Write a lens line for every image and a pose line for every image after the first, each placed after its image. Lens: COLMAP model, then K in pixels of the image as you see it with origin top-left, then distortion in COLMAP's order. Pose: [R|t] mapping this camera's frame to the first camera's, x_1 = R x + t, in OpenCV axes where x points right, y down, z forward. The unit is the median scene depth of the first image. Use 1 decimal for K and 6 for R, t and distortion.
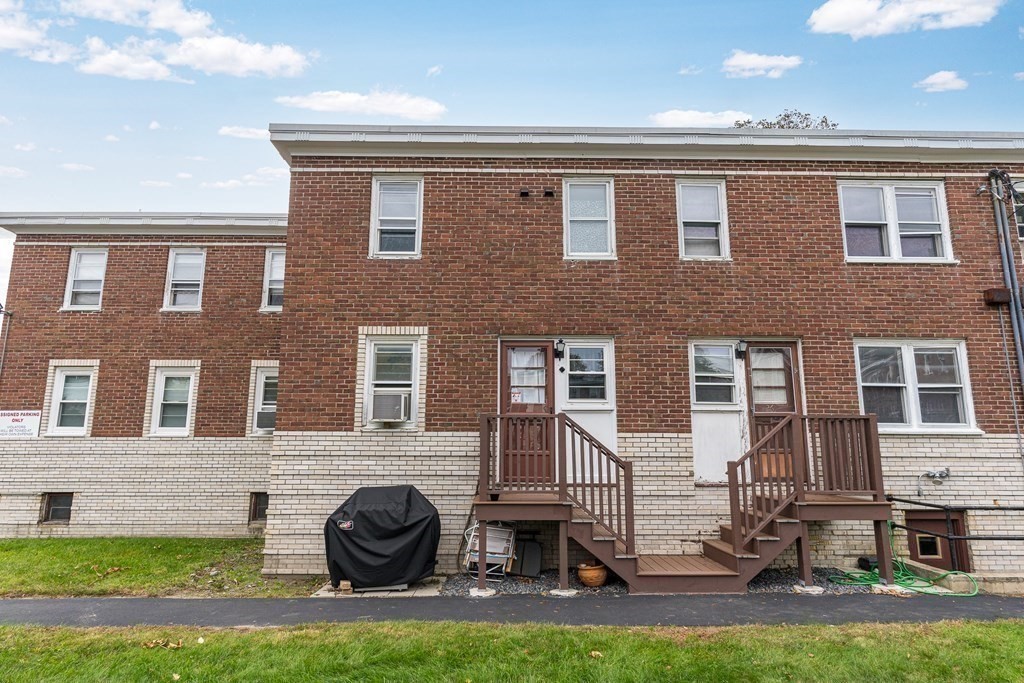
lens RADIAL K [[580.4, 0, 512.0], [0, 580.4, 341.5], [0, 0, 1]] dist [-0.001986, 0.000314]
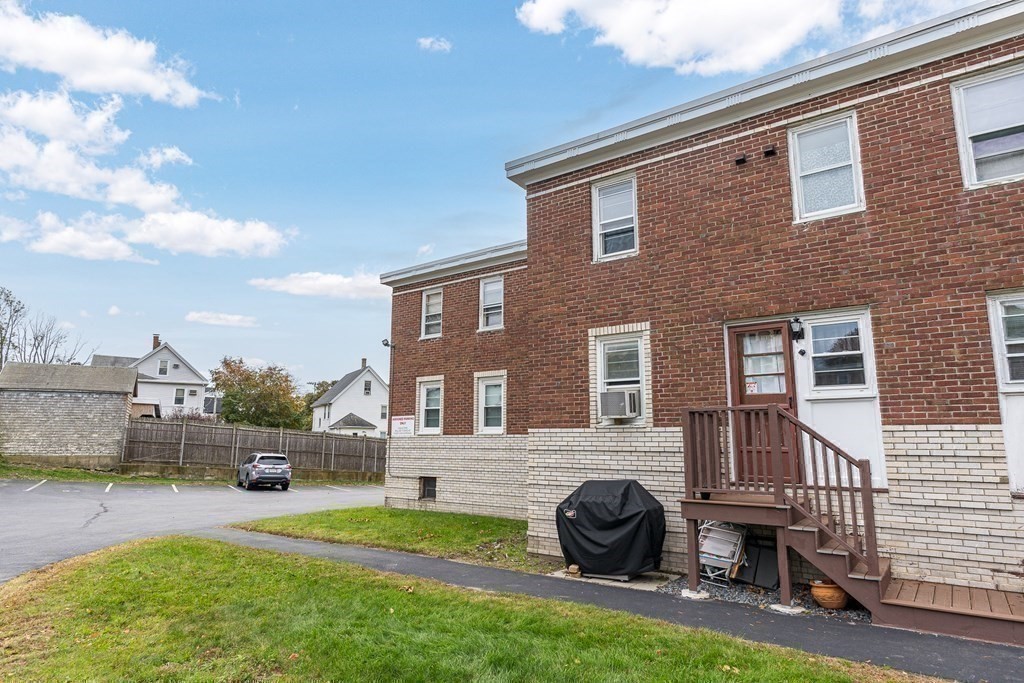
lens RADIAL K [[592.8, 0, 504.1], [0, 592.8, 340.4], [0, 0, 1]] dist [-0.000846, 0.001471]
pose [[0.795591, -0.101687, -0.597240, 0.257972], [0.105726, 0.993990, -0.028399, 0.008718], [0.596538, -0.040550, 0.801560, 0.037207]]
